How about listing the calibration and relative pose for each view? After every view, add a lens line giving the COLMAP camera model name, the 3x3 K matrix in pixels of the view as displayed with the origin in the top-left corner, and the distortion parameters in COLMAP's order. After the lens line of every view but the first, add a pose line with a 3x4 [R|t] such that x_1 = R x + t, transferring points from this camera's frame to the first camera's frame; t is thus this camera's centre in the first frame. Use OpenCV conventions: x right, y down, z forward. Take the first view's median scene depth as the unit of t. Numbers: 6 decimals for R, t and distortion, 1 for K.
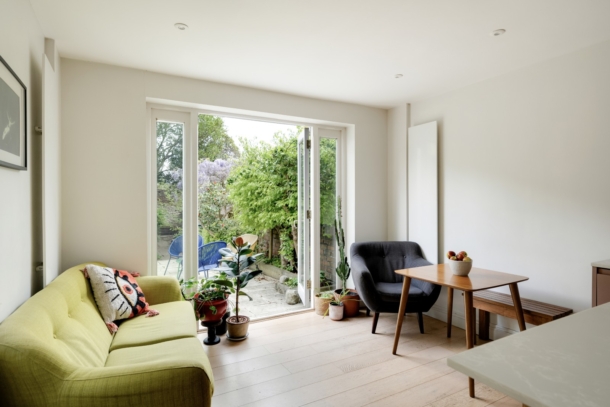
lens RADIAL K [[353.0, 0, 305.0], [0, 353.0, 203.5], [0, 0, 1]] dist [0.000058, 0.000007]
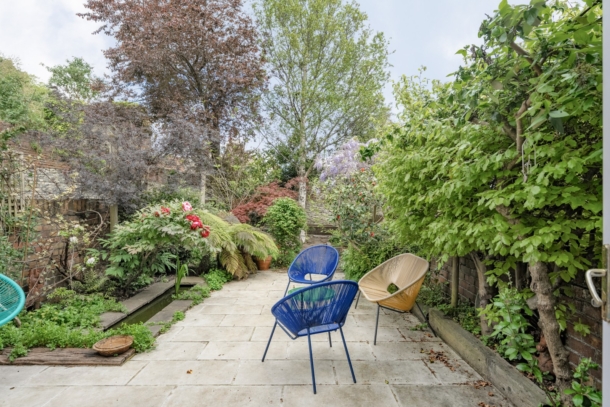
lens RADIAL K [[328.2, 0, 306.3], [0, 328.2, 198.8], [0, 0, 1]] dist [0.003794, 0.000821]
pose [[0.877546, -0.000679, -0.479491, -0.075521], [-0.003795, 0.999958, -0.008362, 0.003270], [0.479477, 0.009158, 0.877507, 0.618603]]
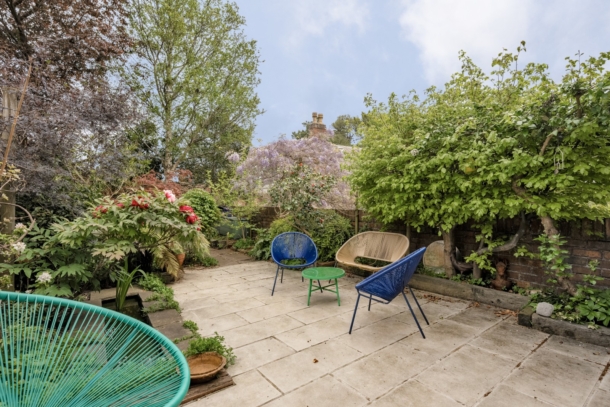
lens RADIAL K [[303.7, 0, 305.0], [0, 303.7, 203.5], [0, 0, 1]] dist [-0.001408, -0.000163]
pose [[0.989146, -0.007841, 0.146728, -0.537989], [0.005858, 0.999886, 0.013940, 0.024863], [-0.146820, -0.012930, 0.989079, 0.540453]]
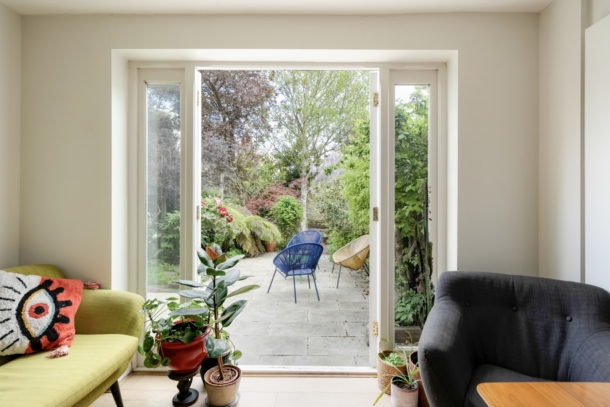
lens RADIAL K [[328.2, 0, 306.3], [0, 328.2, 198.8], [0, 0, 1]] dist [0.003794, 0.000821]
pose [[0.864639, 0.013583, -0.502211, 0.142718], [-0.016429, 0.999864, -0.001243, 0.004199], [0.502125, 0.009326, 0.864745, 0.332735]]
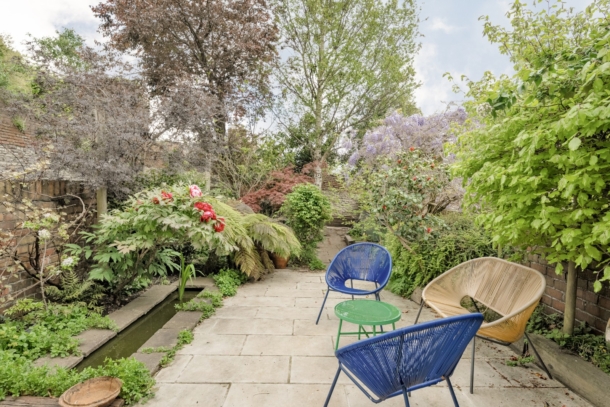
lens RADIAL K [[331.6, 0, 306.3], [0, 331.6, 199.0], [0, 0, 1]] dist [0.002115, 0.000398]
pose [[0.877572, 0.026296, -0.478724, -0.237185], [-0.016878, 0.999570, 0.023966, 0.012672], [0.479149, -0.012952, 0.877638, 0.738863]]
